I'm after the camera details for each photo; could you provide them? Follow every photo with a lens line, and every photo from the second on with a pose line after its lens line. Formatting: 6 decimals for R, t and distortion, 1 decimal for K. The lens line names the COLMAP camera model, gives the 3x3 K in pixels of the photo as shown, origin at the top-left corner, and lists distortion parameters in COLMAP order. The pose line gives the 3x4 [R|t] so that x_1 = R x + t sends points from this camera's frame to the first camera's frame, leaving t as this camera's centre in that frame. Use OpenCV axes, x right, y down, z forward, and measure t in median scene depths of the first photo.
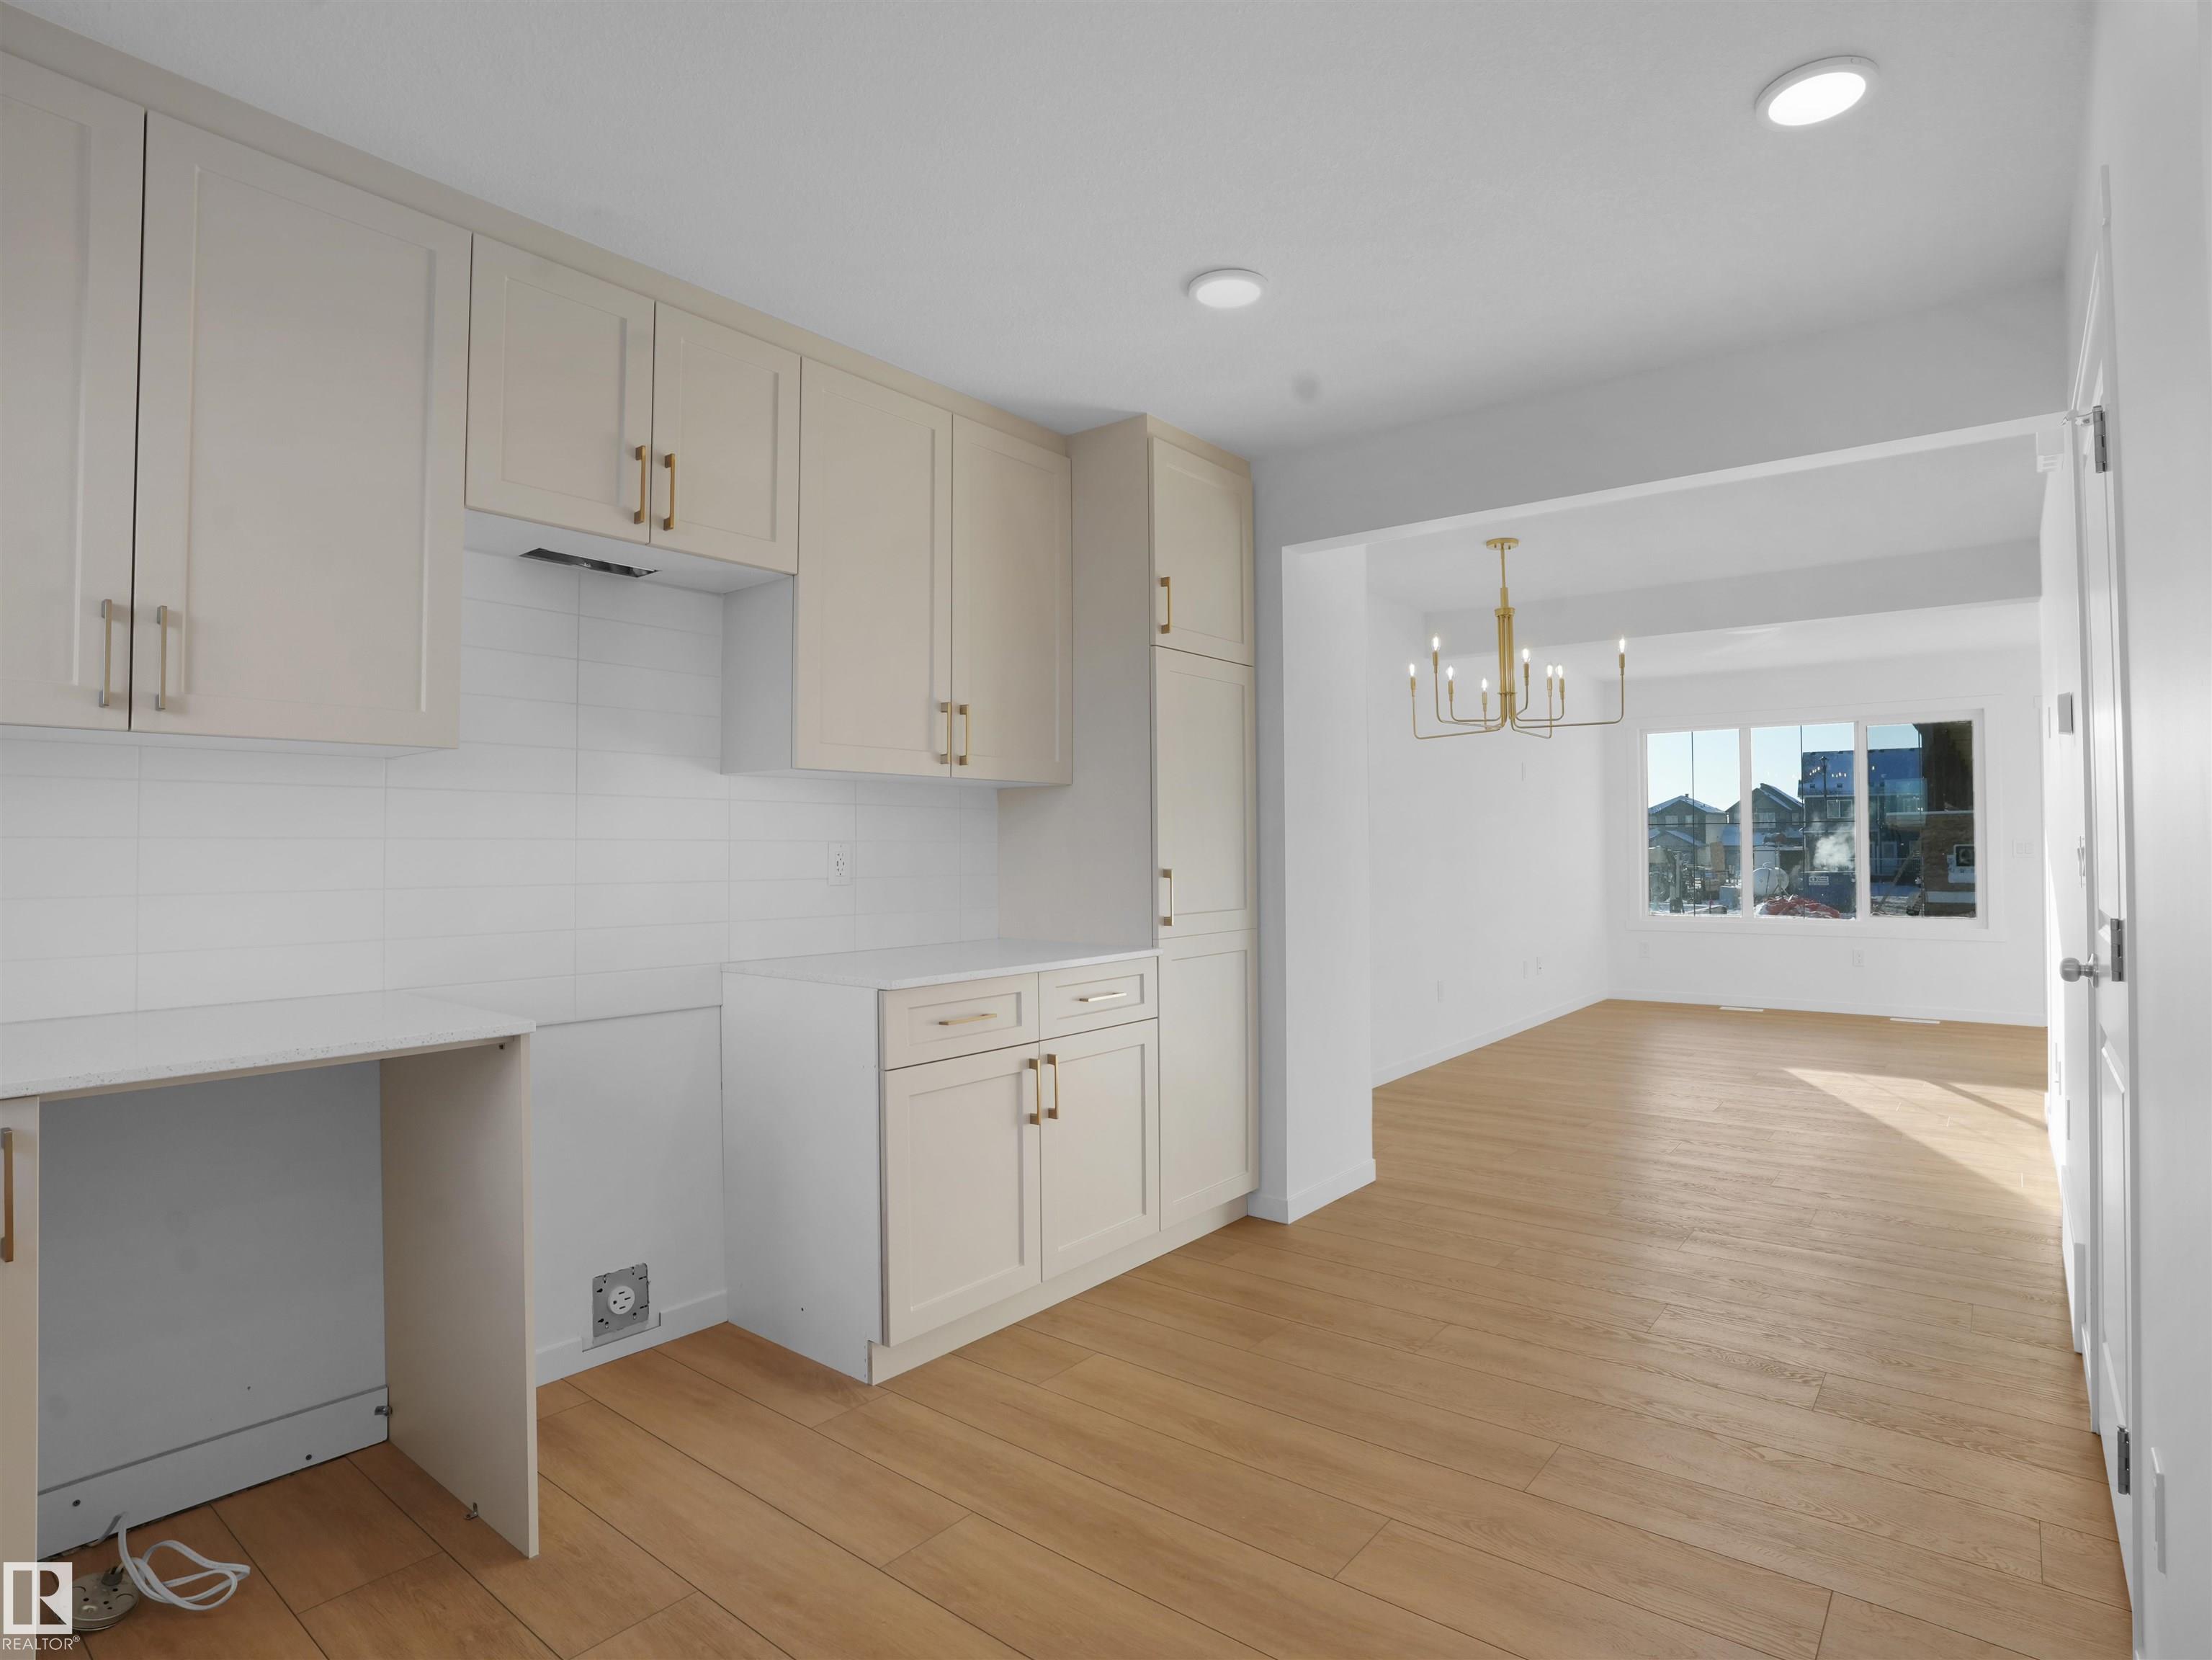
lens RADIAL K [[1176.4, 0, 1109.9], [0, 1176.4, 821.5], [0, 0, 1]] dist [-0.086073, 0.034516]
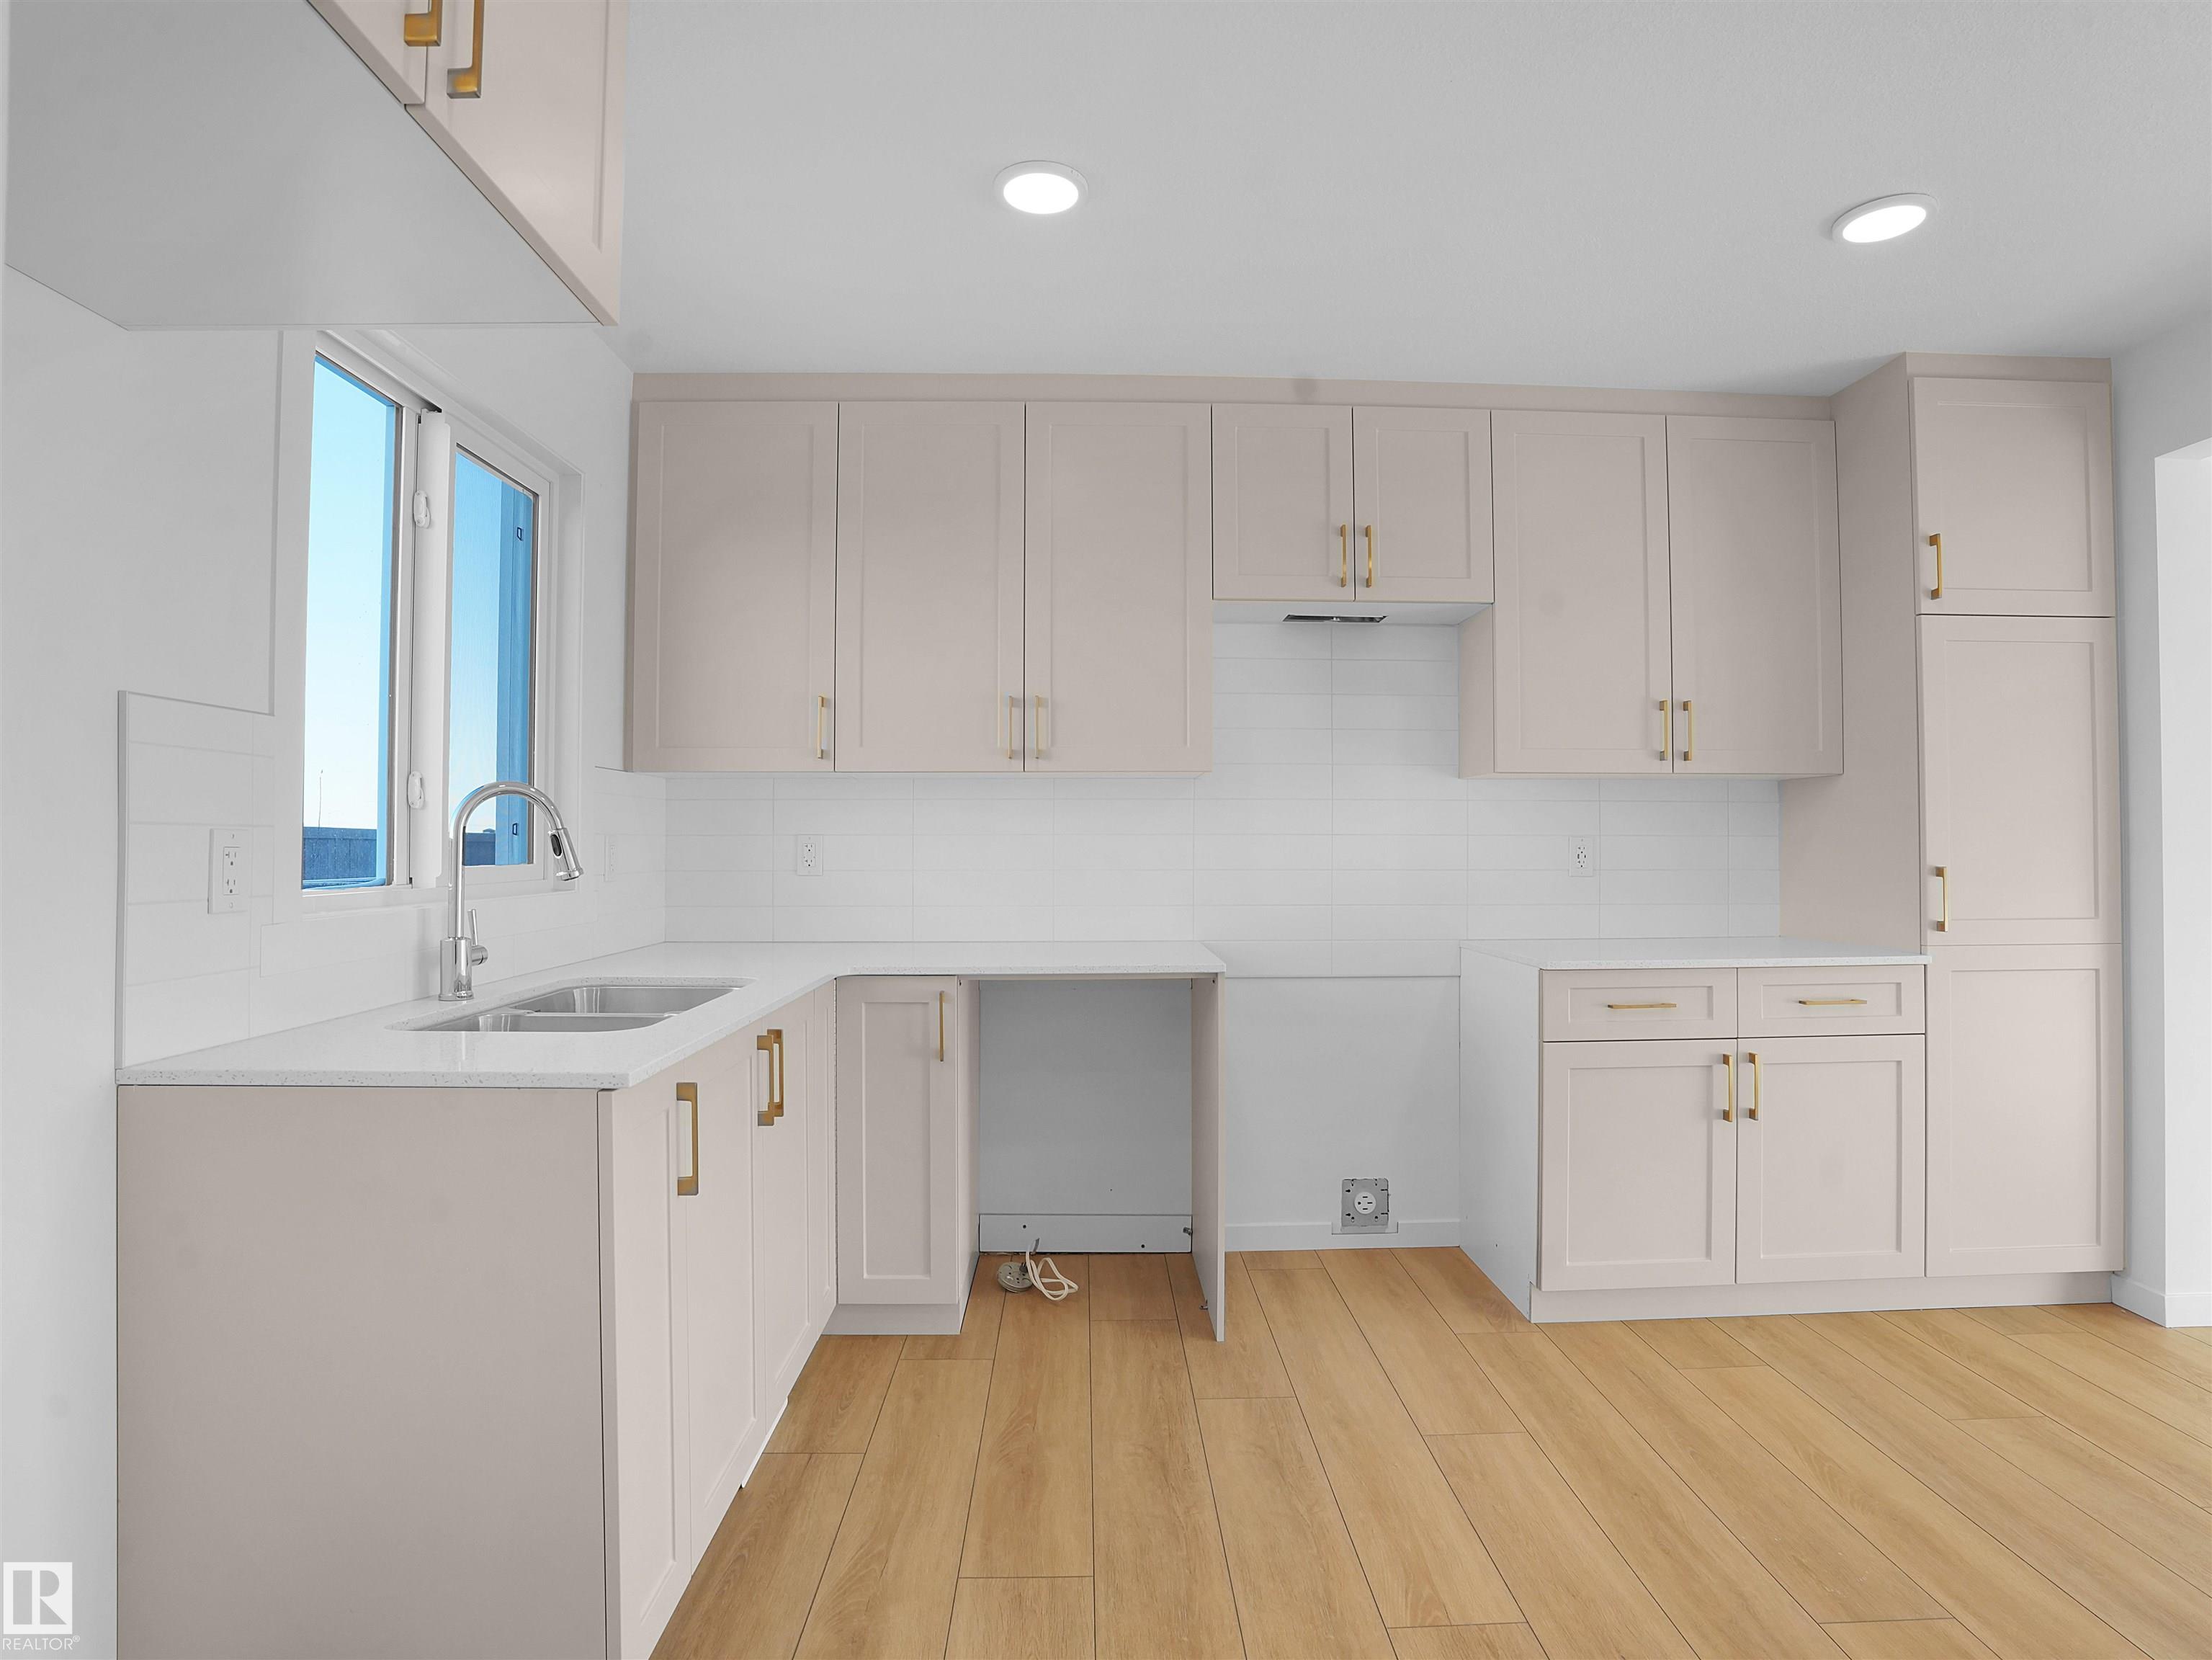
lens RADIAL K [[1176.4, 0, 1109.9], [0, 1176.4, 821.5], [0, 0, 1]] dist [-0.086073, 0.034516]
pose [[0.638947, -0.010182, -0.769184, 0.377580], [0.013561, 0.999906, -0.001971, -0.000117], [0.769132, -0.009171, 0.639025, -0.021852]]
